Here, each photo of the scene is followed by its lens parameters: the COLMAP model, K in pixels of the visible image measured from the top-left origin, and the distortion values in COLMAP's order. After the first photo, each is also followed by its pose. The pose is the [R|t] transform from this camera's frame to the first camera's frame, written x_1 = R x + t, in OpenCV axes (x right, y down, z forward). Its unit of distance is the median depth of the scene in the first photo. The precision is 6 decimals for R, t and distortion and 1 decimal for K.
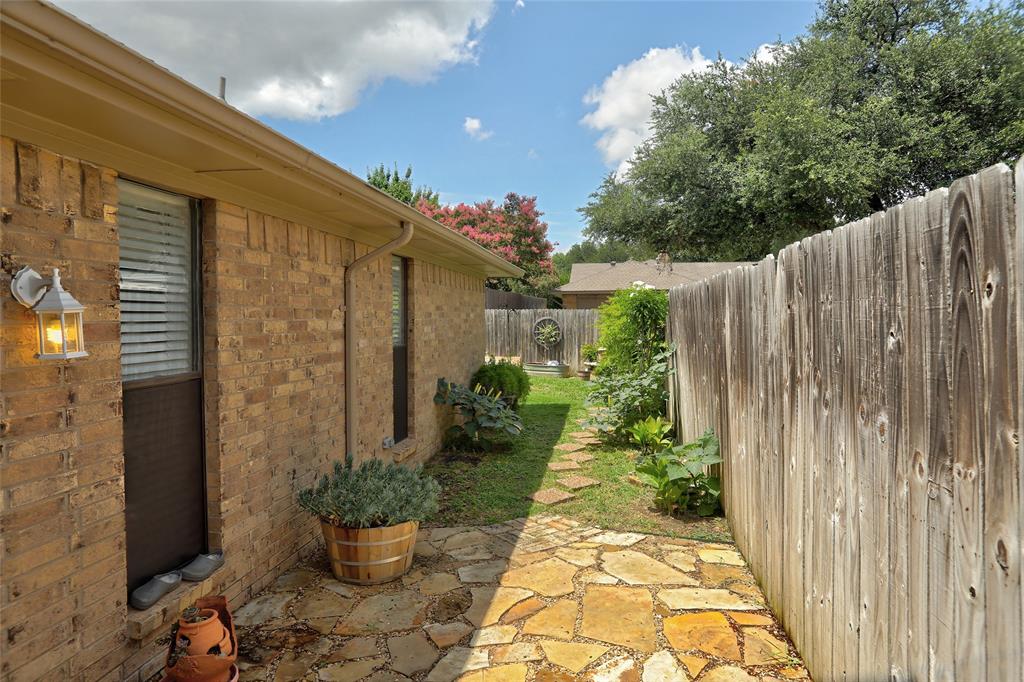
lens RADIAL K [[598.4, 0, 507.6], [0, 598.4, 343.0], [0, 0, 1]] dist [-0.074627, 0.053585]
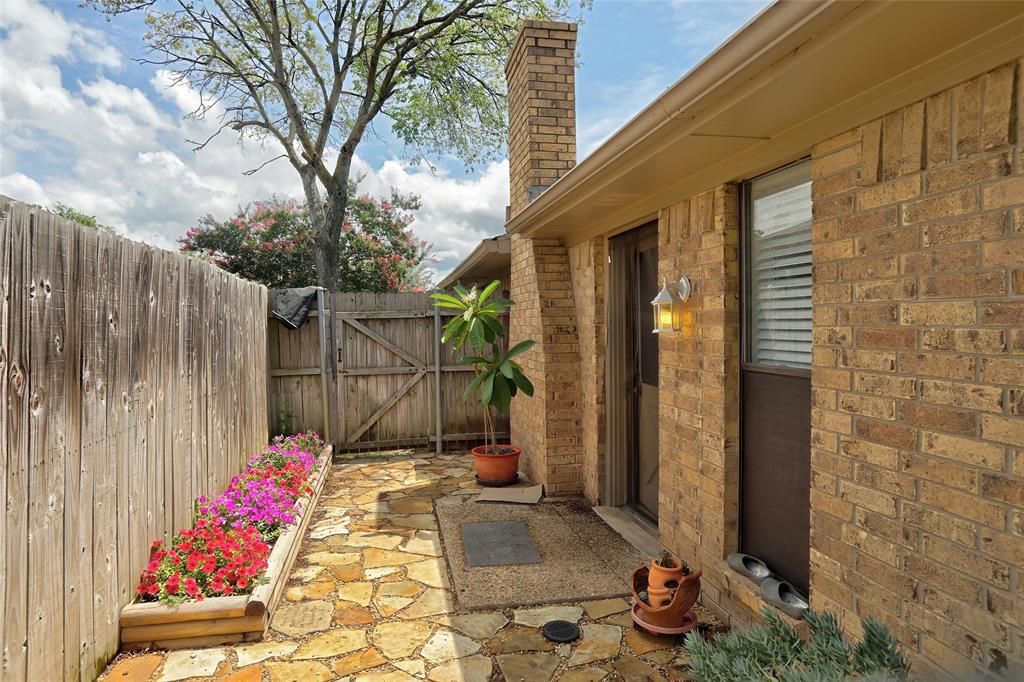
lens RADIAL K [[598.4, 0, 507.6], [0, 598.4, 343.0], [0, 0, 1]] dist [-0.074627, 0.053585]
pose [[-0.936586, 0.018630, -0.349943, 0.129648], [-0.007786, 0.997233, 0.073928, -0.040258], [0.350352, 0.071964, -0.933849, 1.480974]]
